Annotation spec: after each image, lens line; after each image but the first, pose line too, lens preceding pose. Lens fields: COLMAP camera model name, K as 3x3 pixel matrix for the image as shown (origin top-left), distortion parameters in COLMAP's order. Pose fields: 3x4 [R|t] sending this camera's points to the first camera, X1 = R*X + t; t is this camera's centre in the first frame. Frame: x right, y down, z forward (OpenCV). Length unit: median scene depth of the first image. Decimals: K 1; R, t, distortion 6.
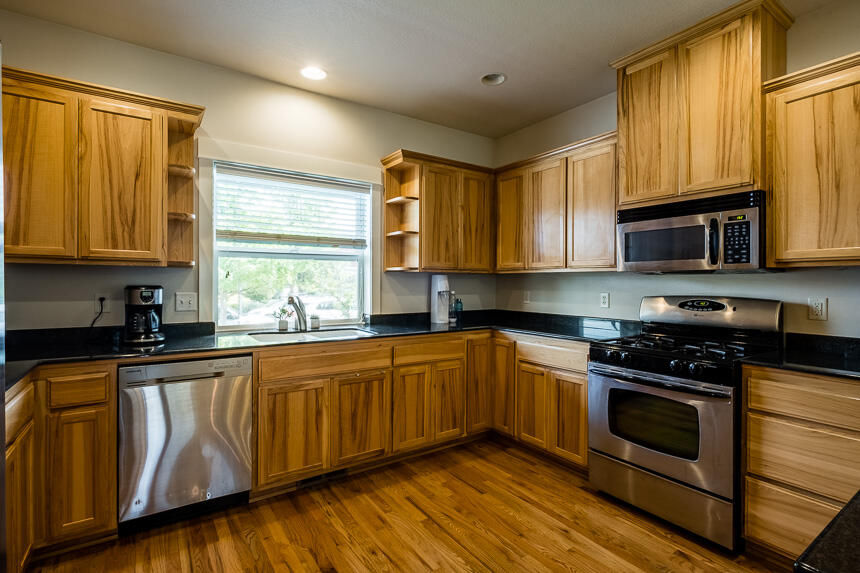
lens RADIAL K [[420.5, 0, 425.6], [0, 420.5, 282.2], [0, 0, 1]] dist [-0.001048, -0.001700]
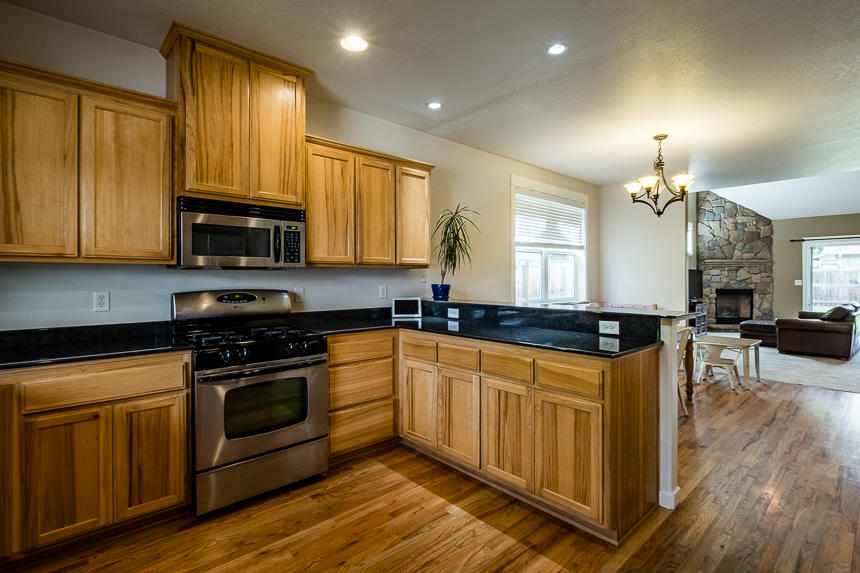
lens RADIAL K [[420.5, 0, 422.1], [0, 420.5, 279.0], [0, 0, 1]] dist [-0.001048, -0.001700]
pose [[-0.148058, -0.005165, 0.988965, -0.537579], [0.003371, 0.999978, 0.005728, -0.000295], [-0.988973, 0.004181, -0.148037, 0.702851]]
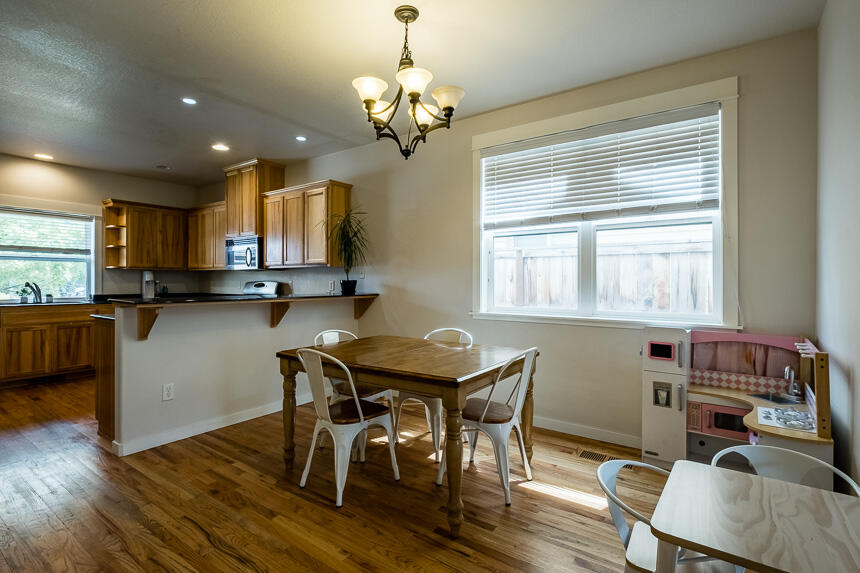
lens RADIAL K [[420.5, 0, 429.2], [0, 420.5, 282.2], [0, 0, 1]] dist [-0.001048, -0.001700]
pose [[0.935745, -0.001461, 0.352675, 0.738745], [0.000715, 0.999997, 0.002245, 0.036080], [-0.352677, -0.001849, 0.935743, -1.440963]]
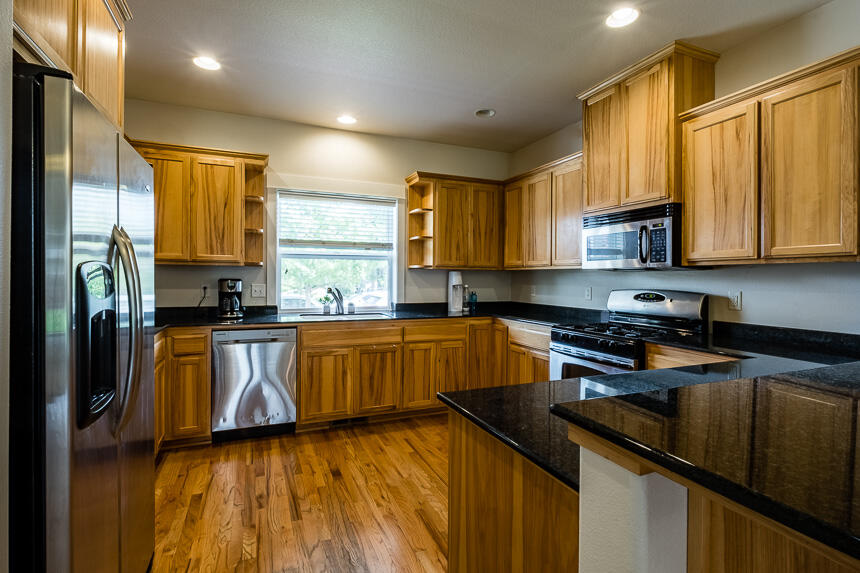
lens RADIAL K [[420.5, 0, 423.1], [0, 420.5, 277.3], [0, 0, 1]] dist [-0.001048, -0.001700]
pose [[0.979909, 0.002846, -0.199426, 0.277235], [-0.003131, 0.999994, -0.001110, 0.001892], [0.199422, 0.001712, 0.979912, -0.297510]]
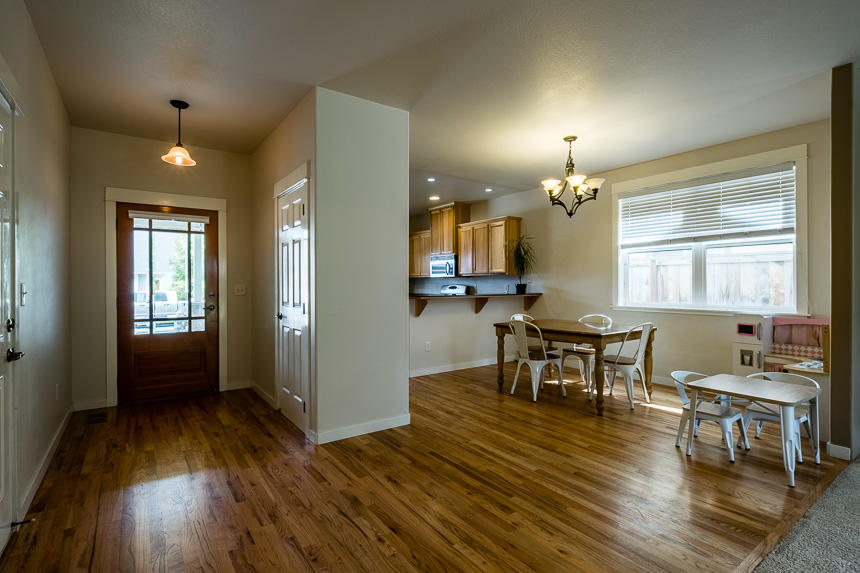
lens RADIAL K [[420.5, 0, 424.0], [0, 420.5, 284.9], [0, 0, 1]] dist [-0.001048, -0.001700]
pose [[0.999653, -0.004694, 0.025932, 0.368058], [0.004726, 0.999988, -0.001147, 0.037056], [-0.025927, 0.001269, 0.999663, -2.268748]]
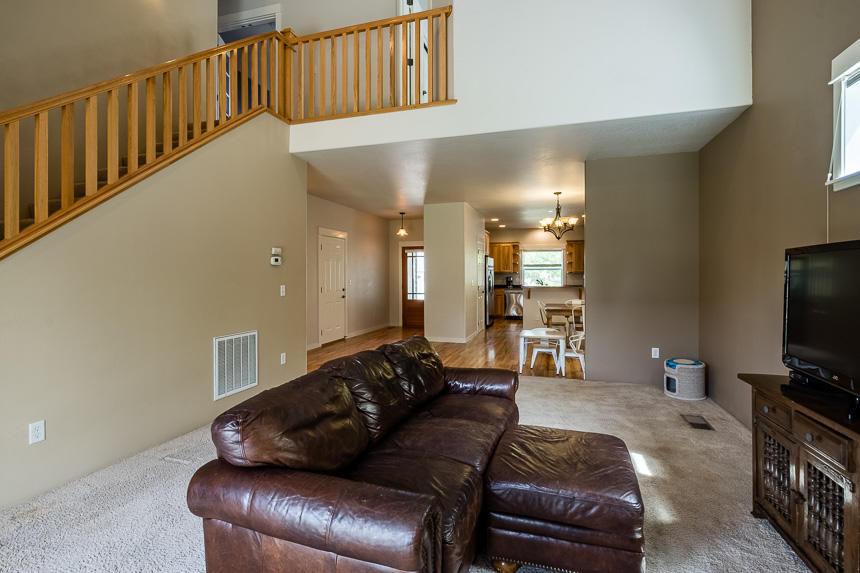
lens RADIAL K [[420.5, 0, 422.5], [0, 420.5, 278.7], [0, 0, 1]] dist [-0.001048, -0.001700]
pose [[0.626381, -0.002048, -0.779515, 2.724697], [0.004802, 0.999988, 0.001232, 0.019047], [0.779502, -0.004515, 0.626383, -3.113448]]
